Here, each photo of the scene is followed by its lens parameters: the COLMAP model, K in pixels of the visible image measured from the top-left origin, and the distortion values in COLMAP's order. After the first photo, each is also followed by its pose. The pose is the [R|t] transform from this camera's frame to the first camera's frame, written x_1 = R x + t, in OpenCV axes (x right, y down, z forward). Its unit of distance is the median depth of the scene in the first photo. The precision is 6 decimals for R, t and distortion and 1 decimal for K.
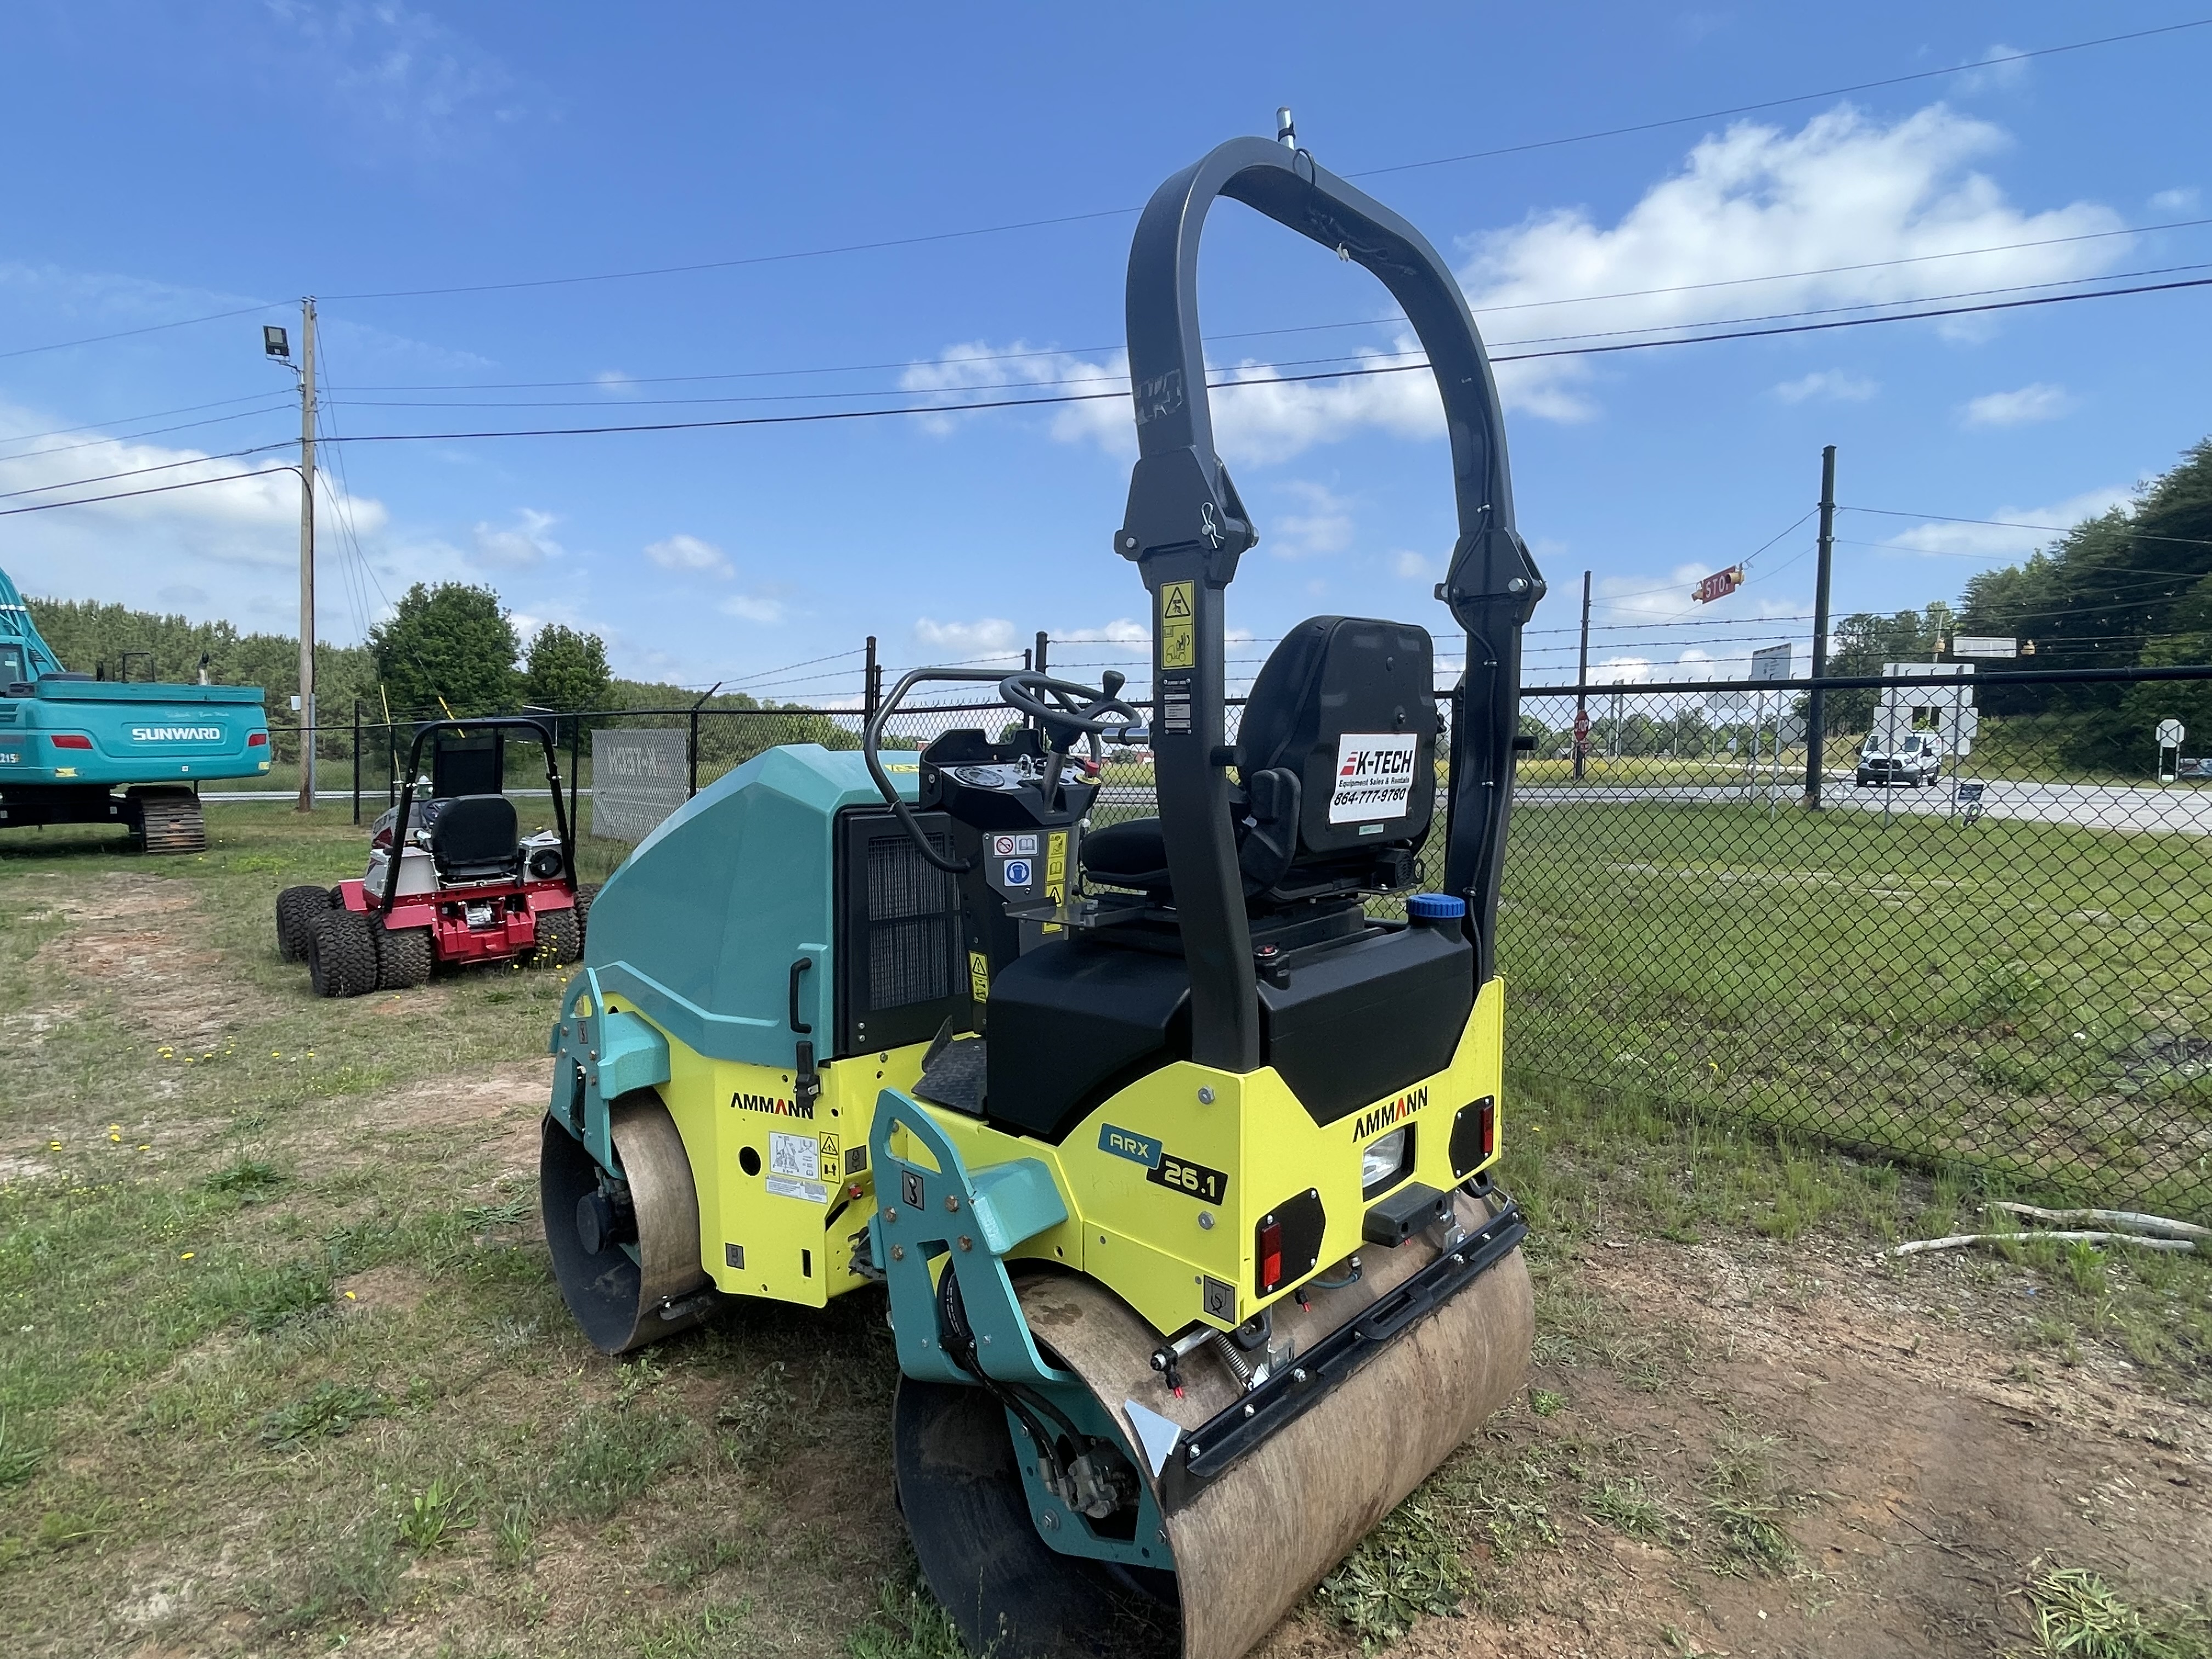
lens RADIAL K [[1137.7, 0, 1083.6], [0, 1137.7, 822.9], [0, 0, 1]] dist [-0.000618, -0.000358]
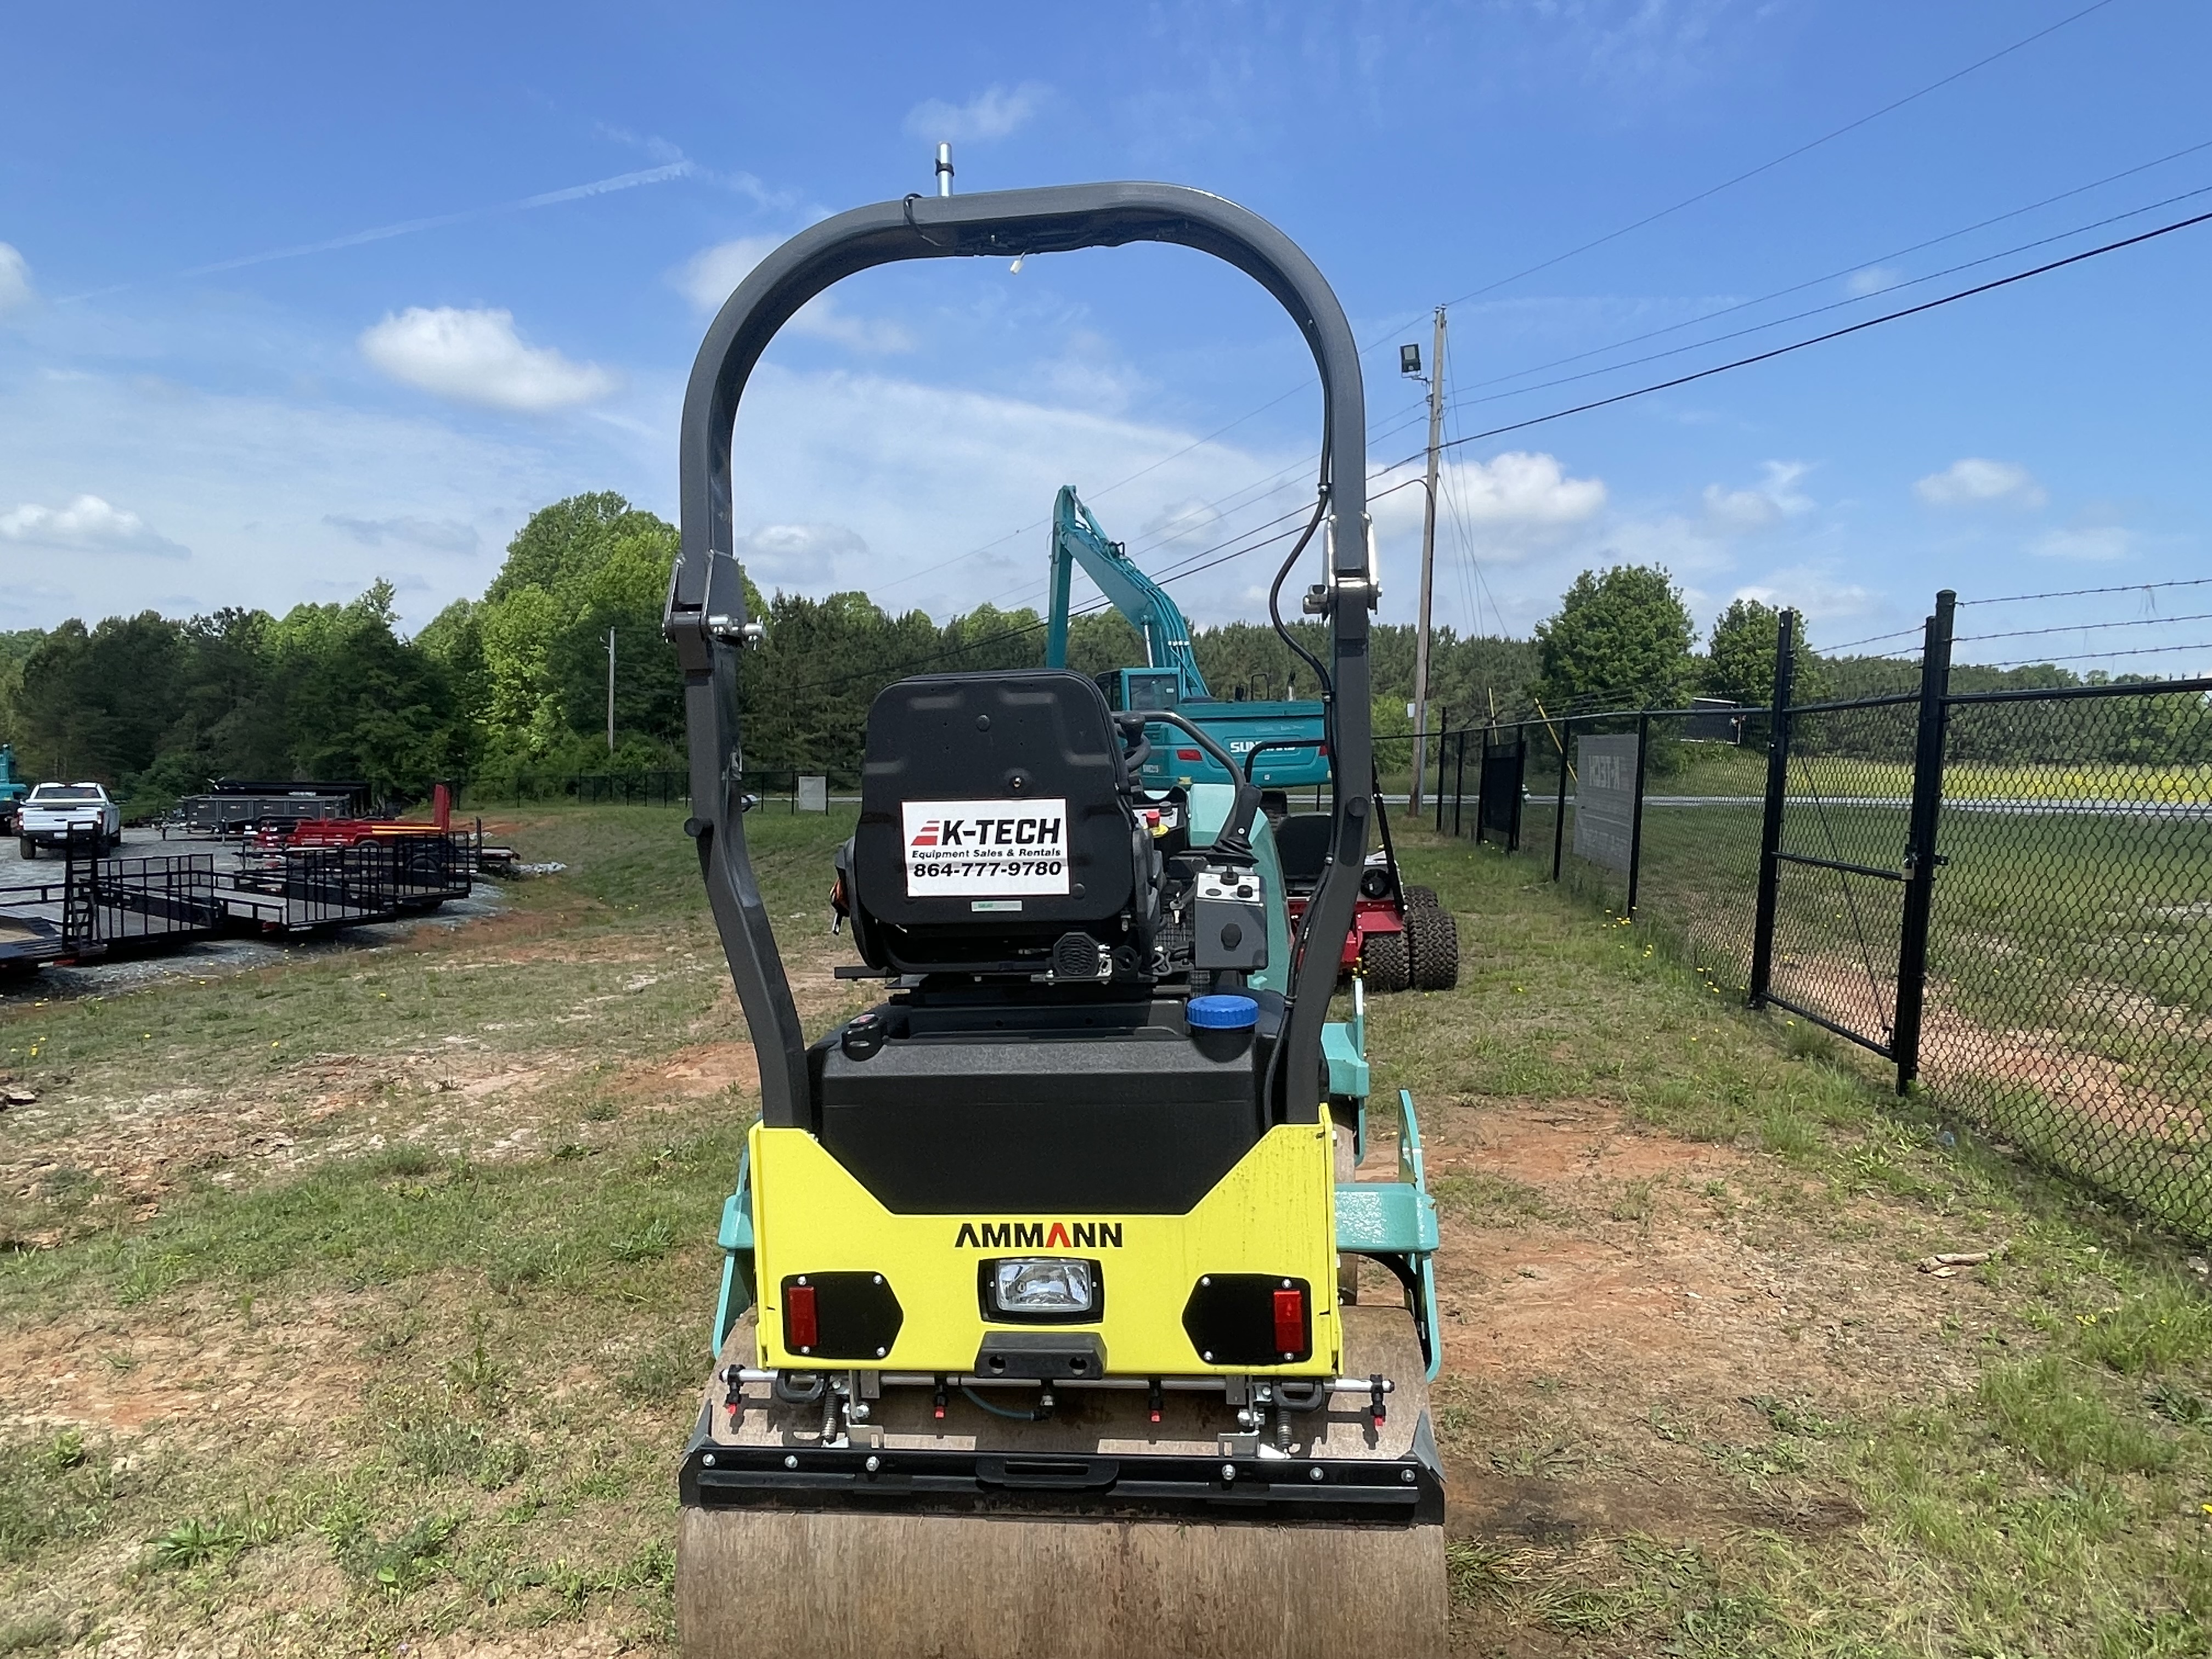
lens RADIAL K [[1352.2, 0, 1101.3], [0, 1352.2, 822.2], [0, 0, 1]] dist [0.013160, -0.017421]
pose [[0.622250, 0.029329, -0.782269, 0.689298], [-0.036365, 0.999302, 0.008540, -0.043996], [0.781973, 0.023134, 0.622882, 0.243666]]
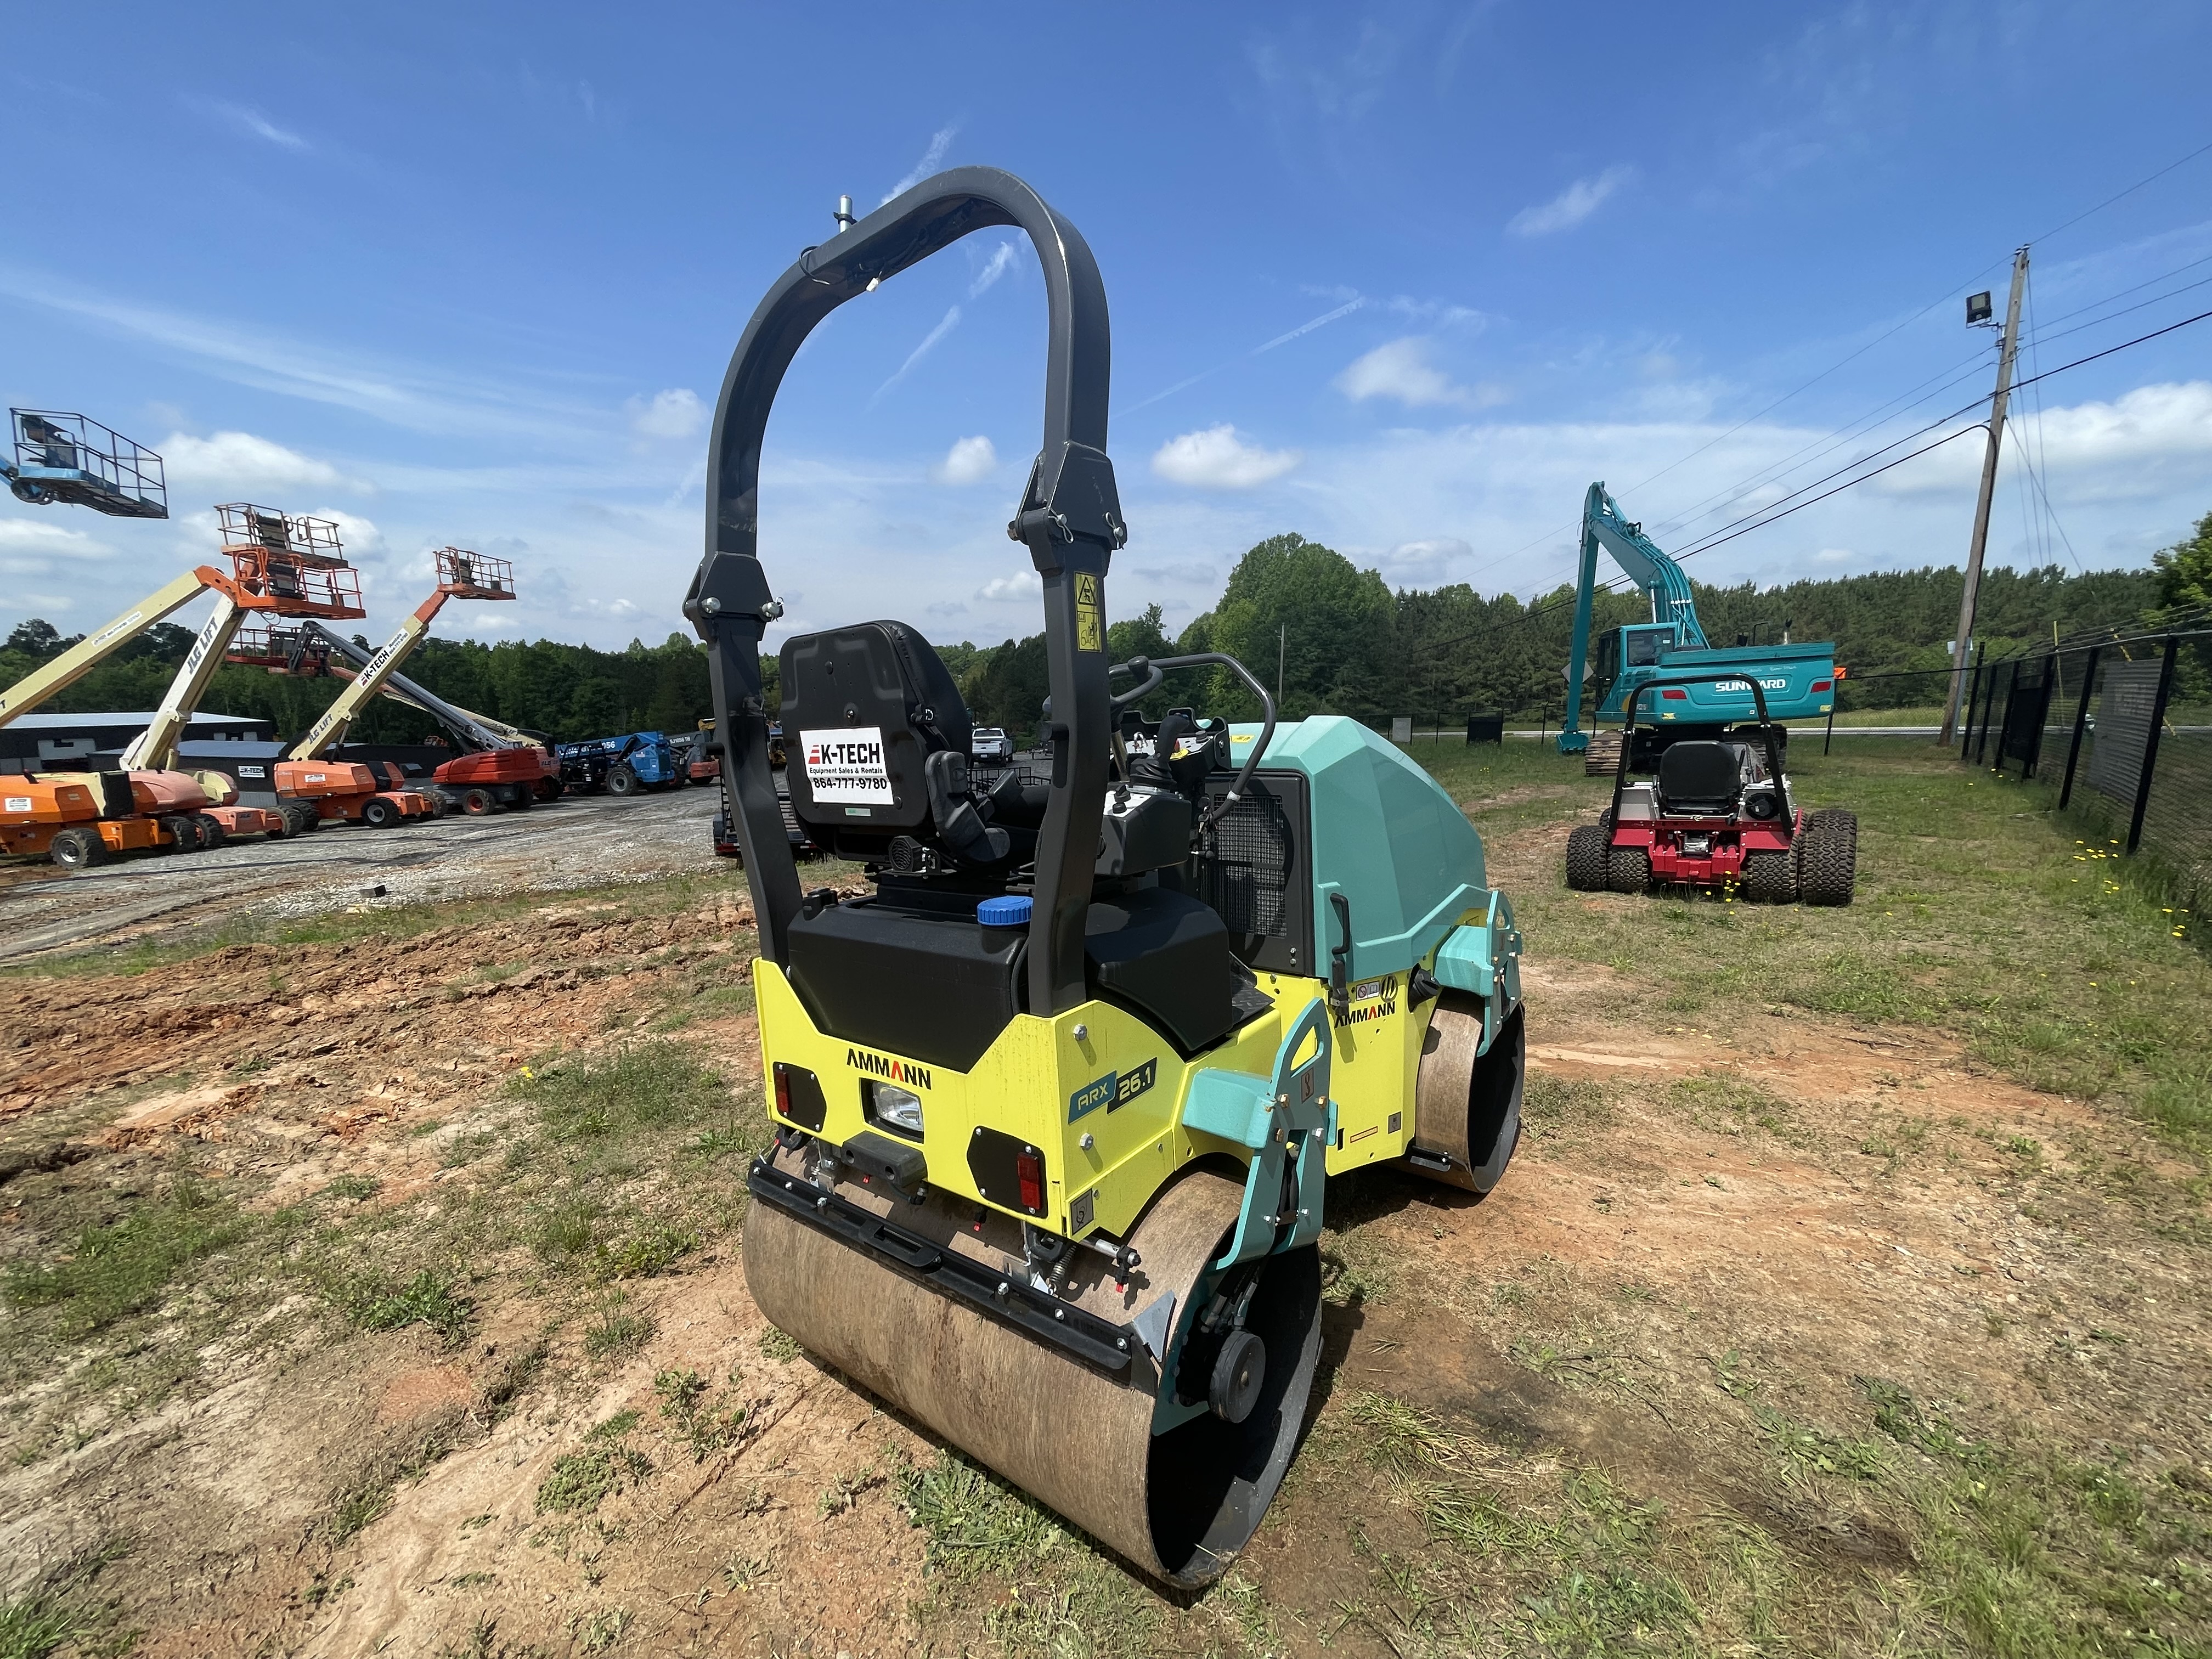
lens RADIAL K [[894.3, 0, 1106.0], [0, 894.3, 829.5], [0, 0, 1]] dist [-0.001497, 0.002553]
pose [[0.117506, 0.118302, -0.986001, 0.712736], [-0.029150, 0.992862, 0.115651, -0.053671], [0.992644, 0.015153, 0.120115, 0.693419]]
